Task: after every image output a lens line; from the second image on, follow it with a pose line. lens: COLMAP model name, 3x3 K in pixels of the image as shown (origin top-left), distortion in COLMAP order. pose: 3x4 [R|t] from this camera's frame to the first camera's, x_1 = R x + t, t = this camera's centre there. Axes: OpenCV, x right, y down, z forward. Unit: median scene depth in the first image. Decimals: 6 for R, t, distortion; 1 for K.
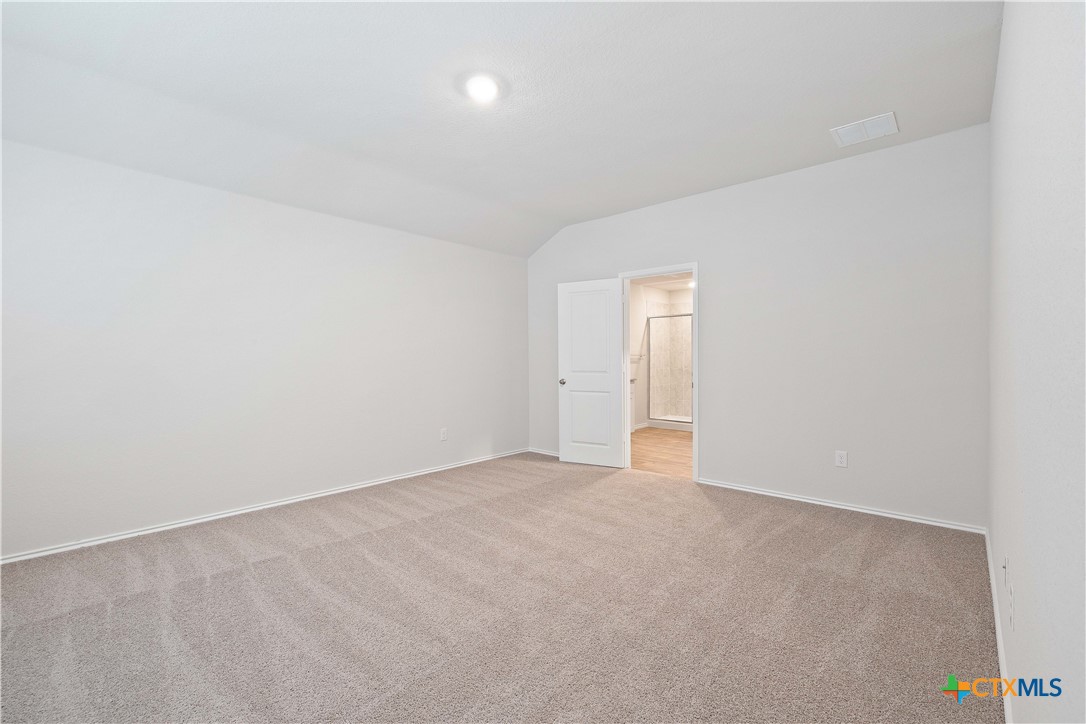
lens RADIAL K [[460.4, 0, 536.9], [0, 460.4, 356.9], [0, 0, 1]] dist [0.000941, 0.000188]
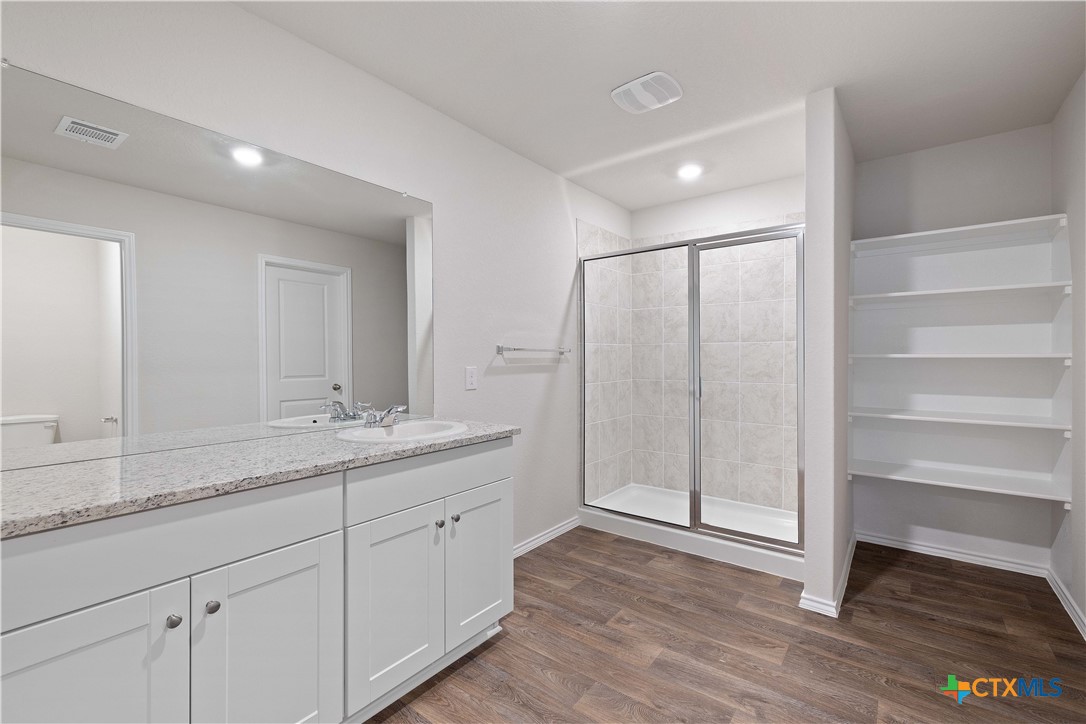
lens RADIAL K [[460.4, 0, 545.9], [0, 460.4, 360.6], [0, 0, 1]] dist [0.000941, 0.000188]
pose [[0.995411, -0.005061, 0.095558, 0.170617], [0.004487, 0.999971, 0.006221, 0.001971], [-0.095587, -0.005763, 0.995404, 0.591546]]
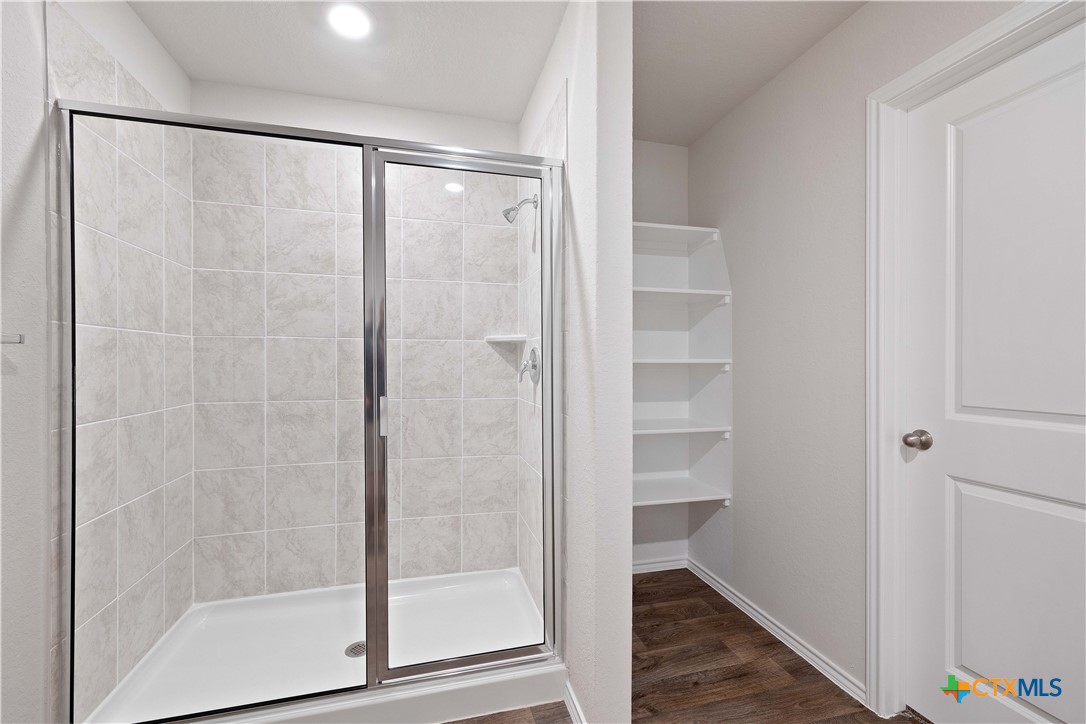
lens RADIAL K [[460.4, 0, 535.8], [0, 460.4, 364.9], [0, 0, 1]] dist [0.000941, 0.000188]
pose [[0.531111, -0.004557, 0.847290, 0.193287], [-0.000294, 0.999984, 0.005562, 0.002737], [-0.847302, -0.003203, 0.531102, 0.774670]]
